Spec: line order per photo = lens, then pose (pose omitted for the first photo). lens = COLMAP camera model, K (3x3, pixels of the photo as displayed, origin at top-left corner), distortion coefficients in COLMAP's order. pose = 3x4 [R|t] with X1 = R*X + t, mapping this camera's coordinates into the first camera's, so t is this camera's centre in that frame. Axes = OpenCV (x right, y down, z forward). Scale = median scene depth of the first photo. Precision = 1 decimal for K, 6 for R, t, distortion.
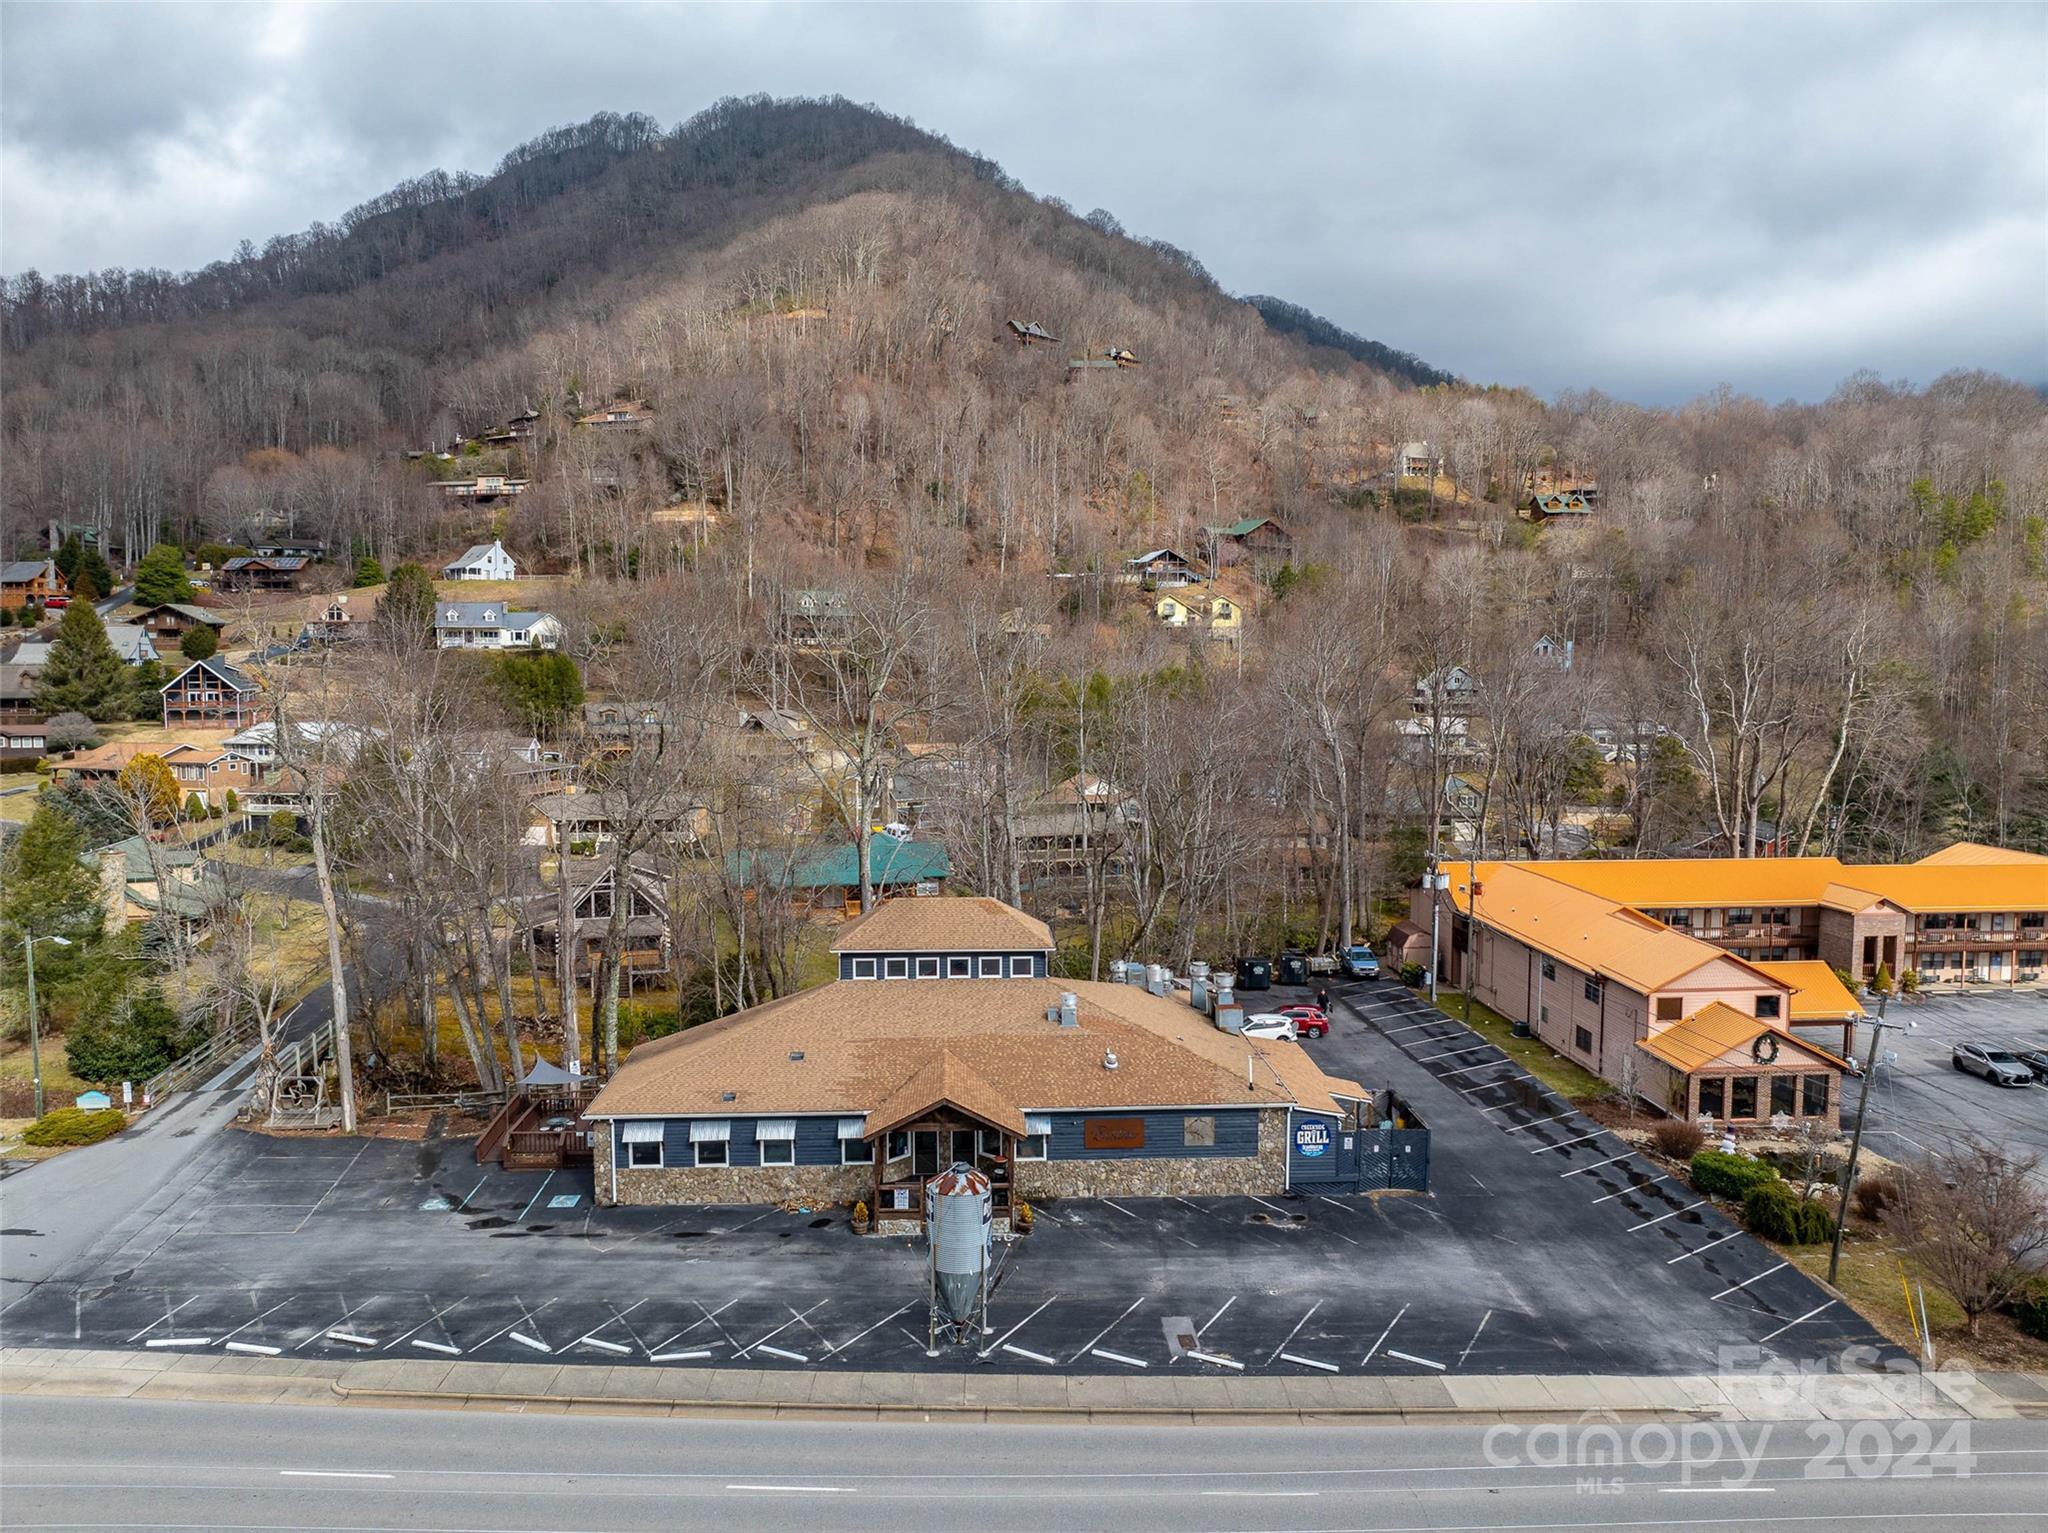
lens RADIAL K [[1445.5, 0, 1028.6], [0, 1445.5, 762.7], [0, 0, 1]] dist [-0.033388, -0.004164]
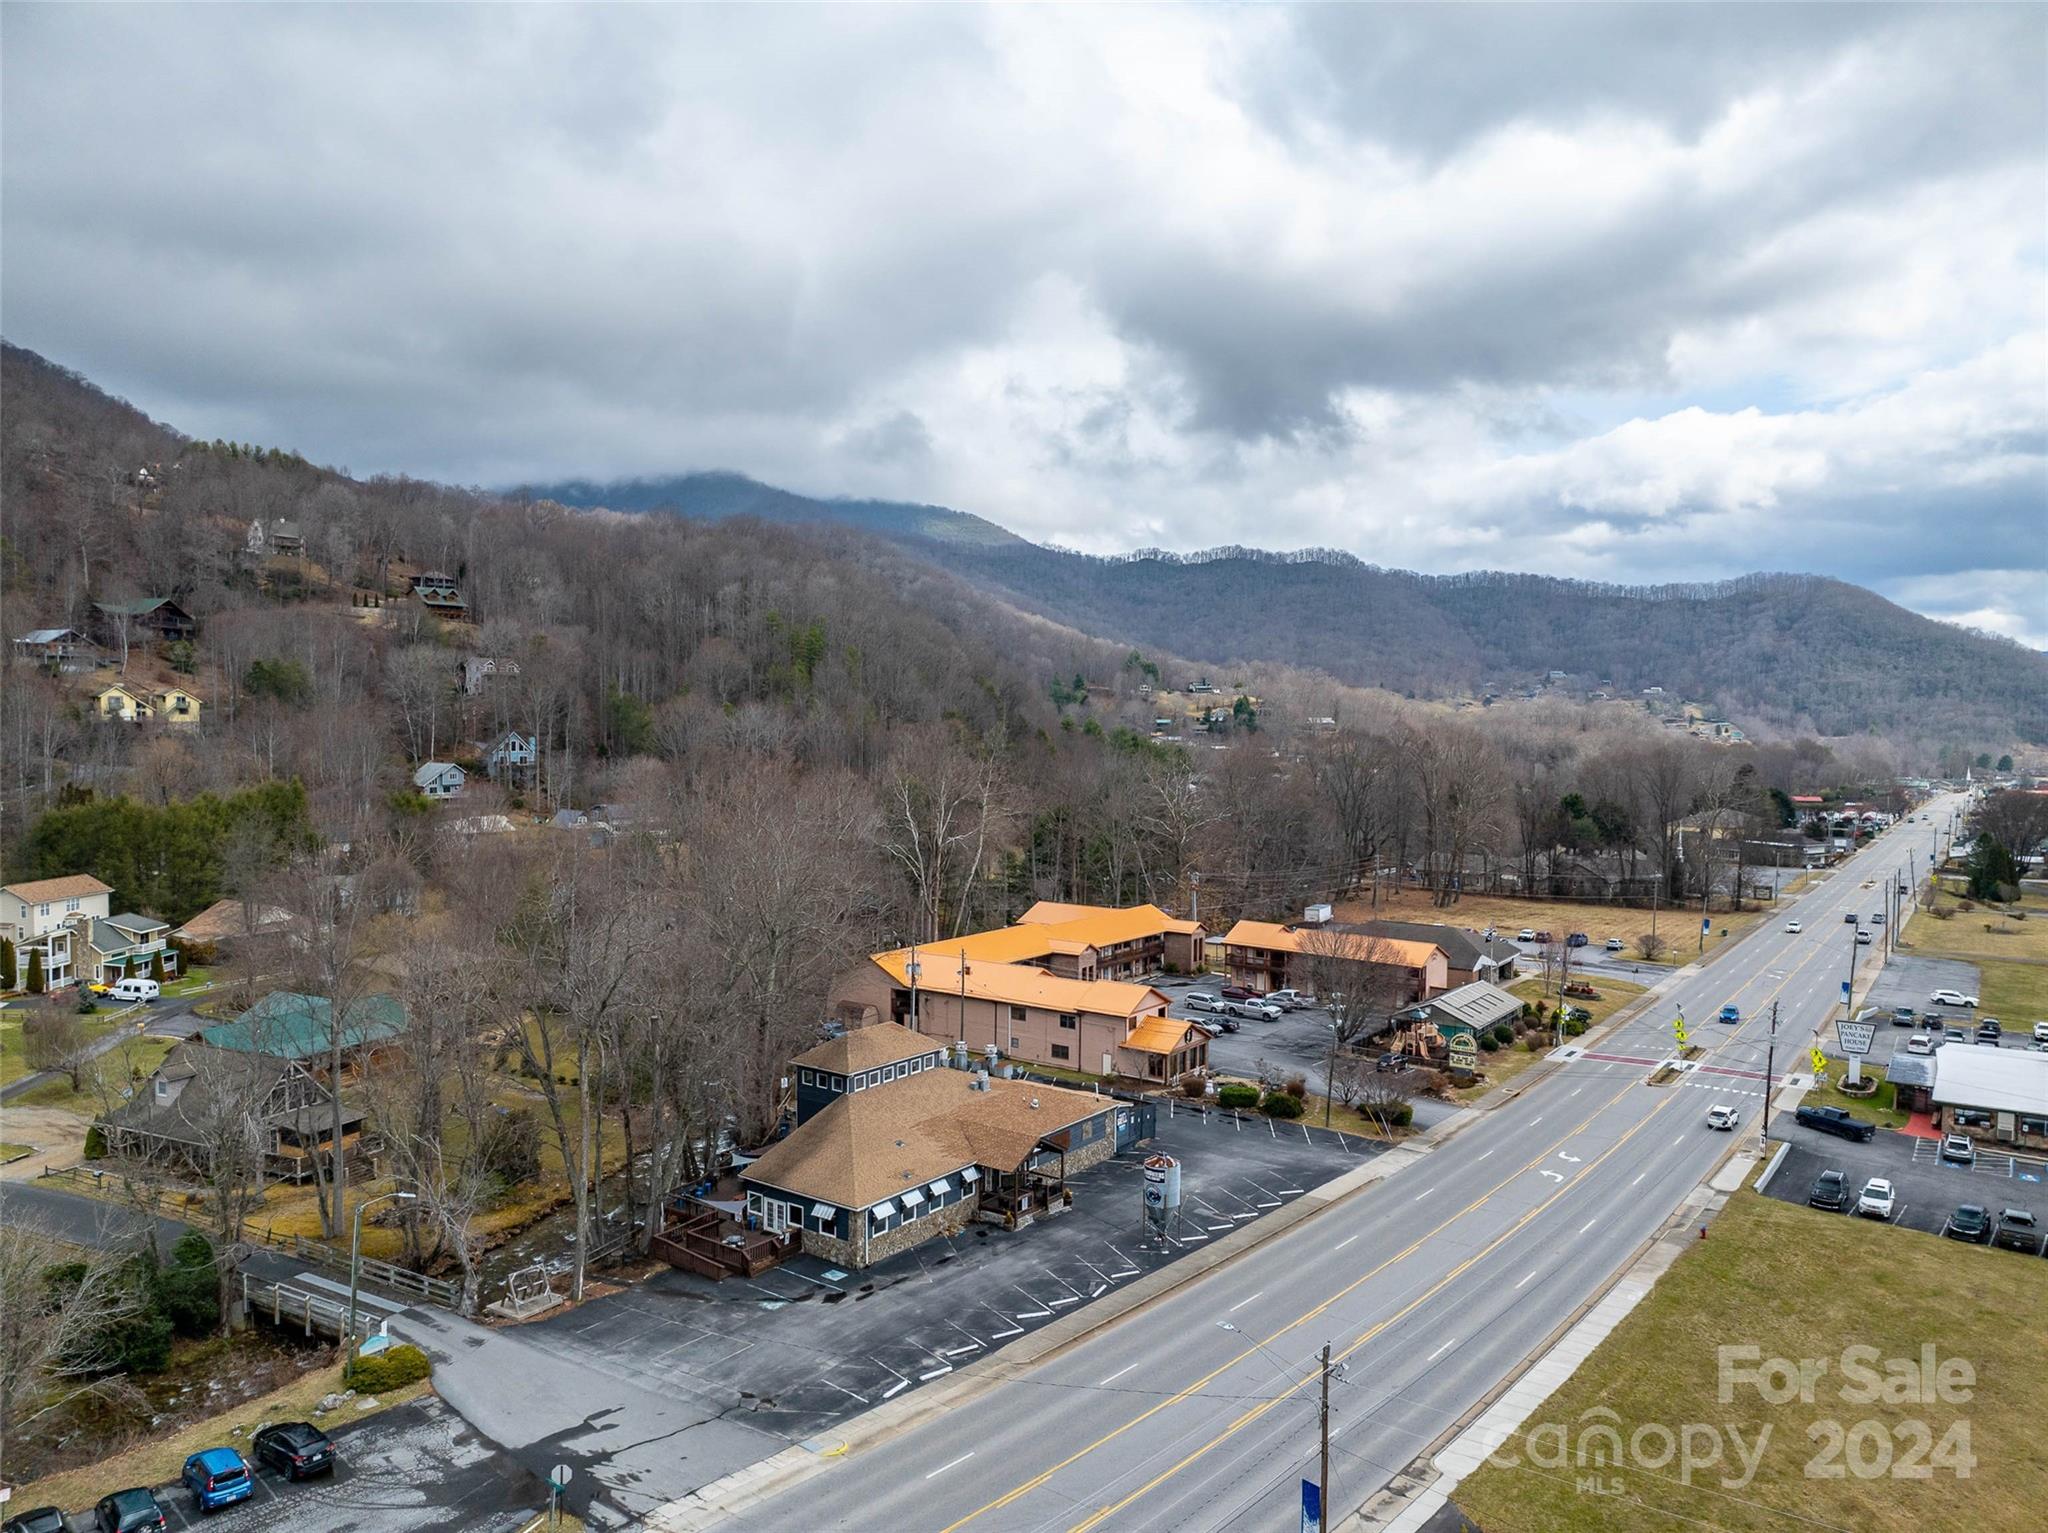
lens RADIAL K [[1445.5, 0, 1028.6], [0, 1445.5, 762.7], [0, 0, 1]] dist [-0.033388, -0.004164]
pose [[0.629866, -0.022778, 0.776370, -1.142461], [0.046597, 0.998878, -0.008498, -0.161332], [-0.775305, 0.041529, 0.630221, -0.066388]]
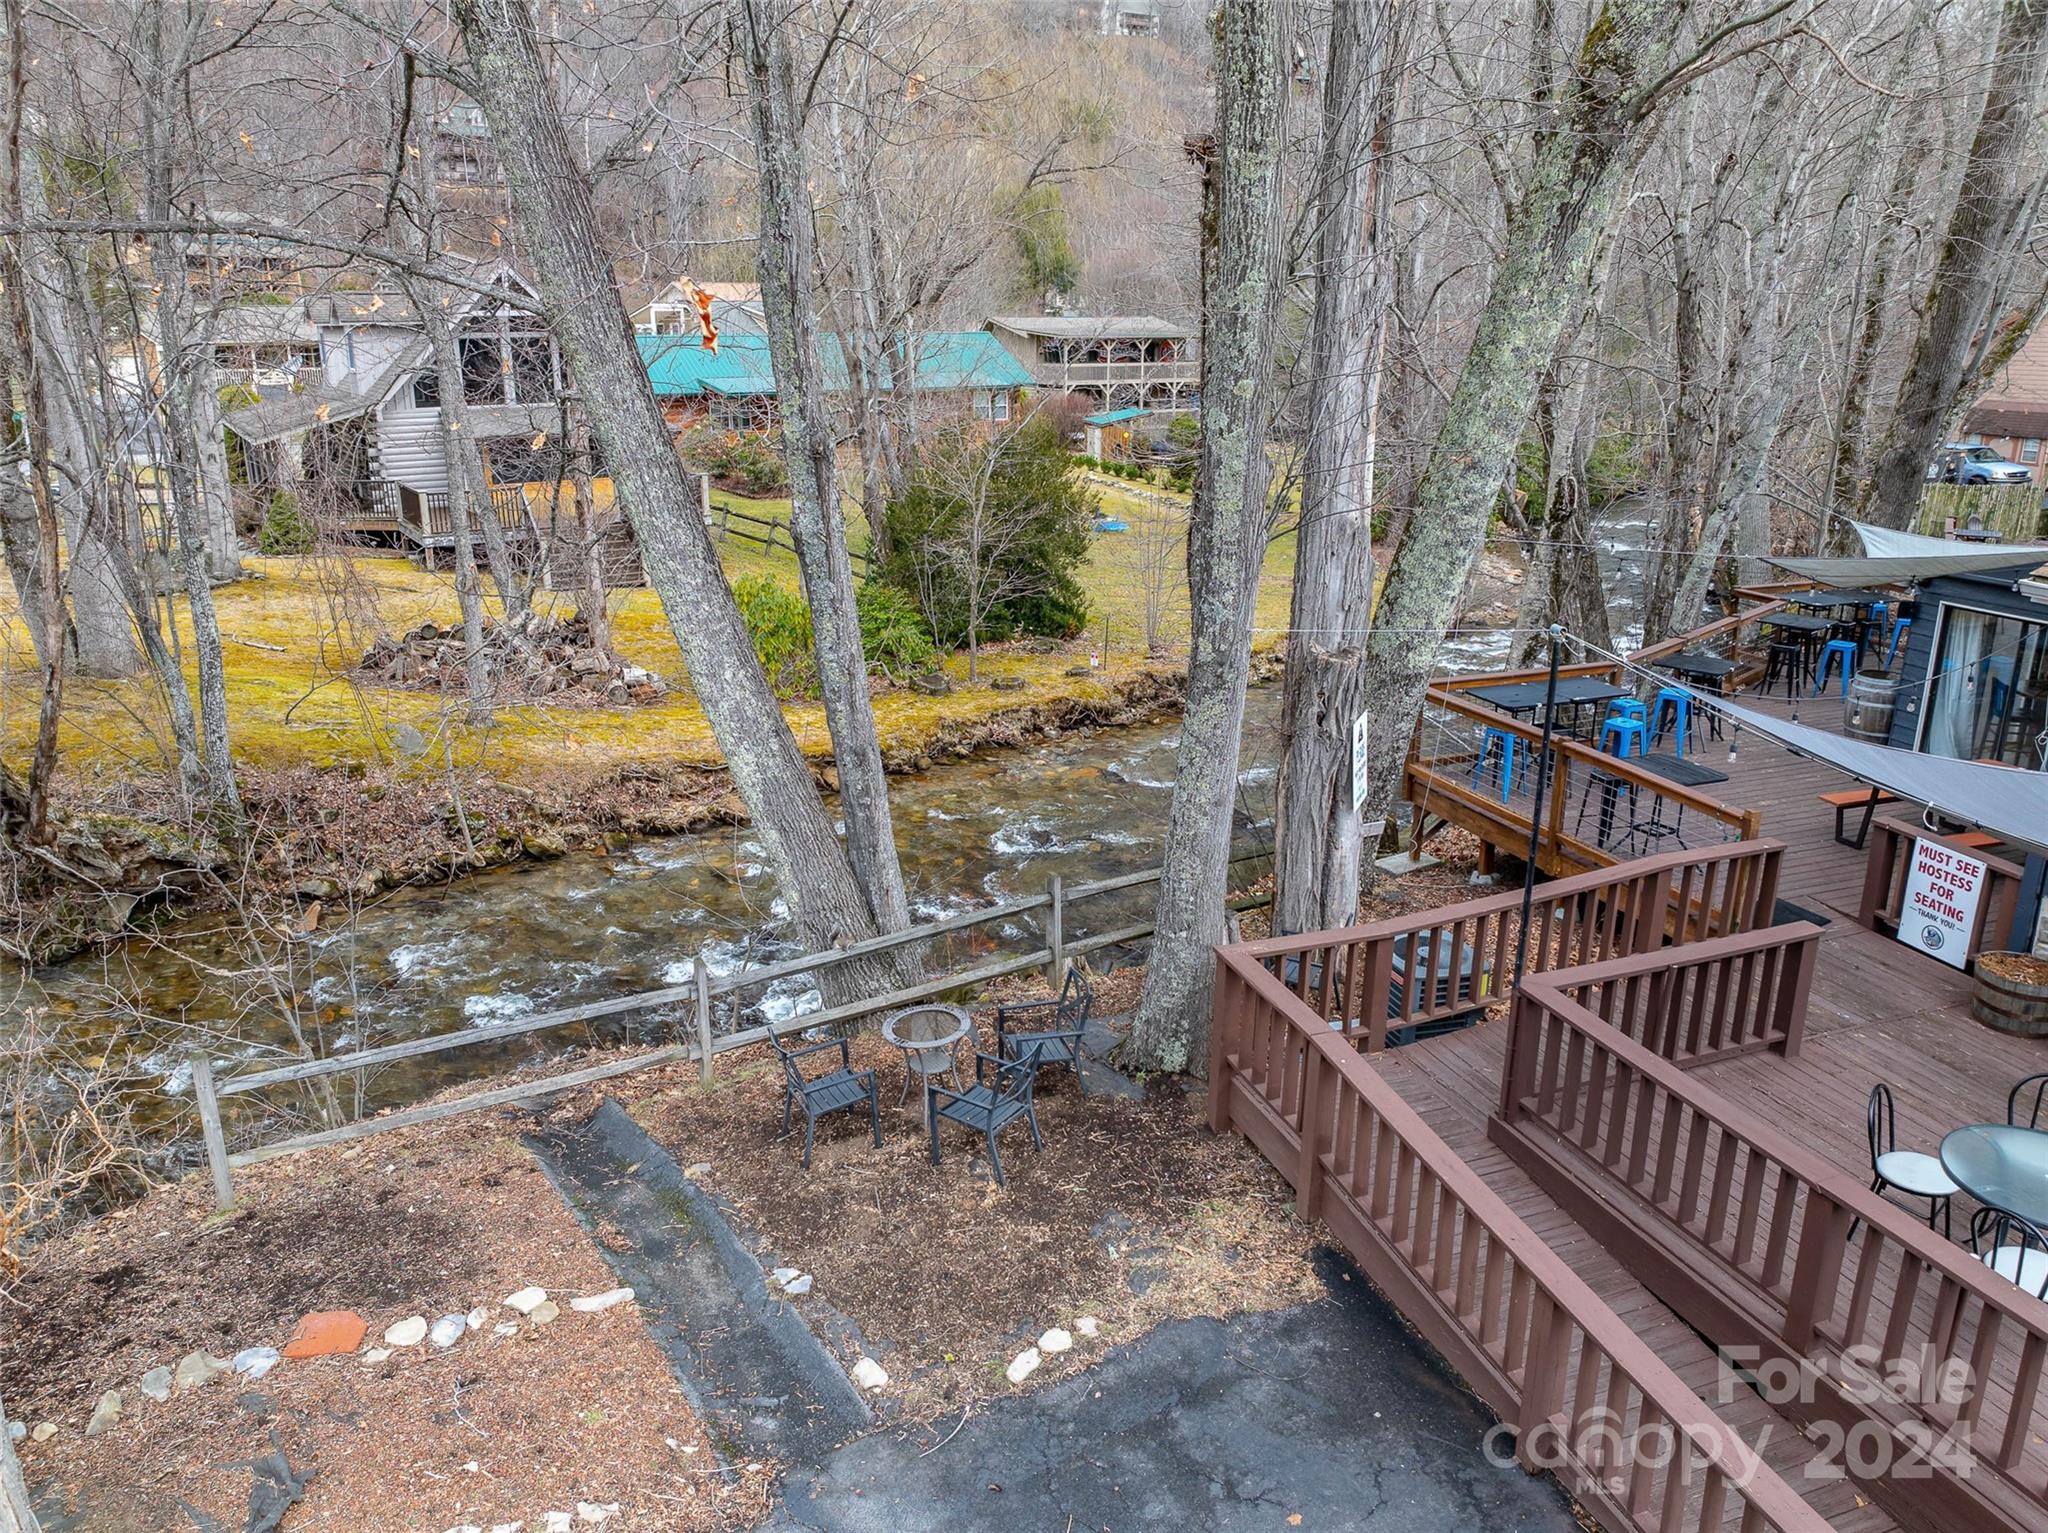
lens RADIAL K [[1445.5, 0, 1028.6], [0, 1445.5, 762.7], [0, 0, 1]] dist [-0.033388, -0.004164]
pose [[0.955902, -0.087319, 0.280406, -0.423305], [0.022311, 0.973610, 0.227127, 0.181996], [-0.292839, -0.210855, 0.932623, 0.894251]]
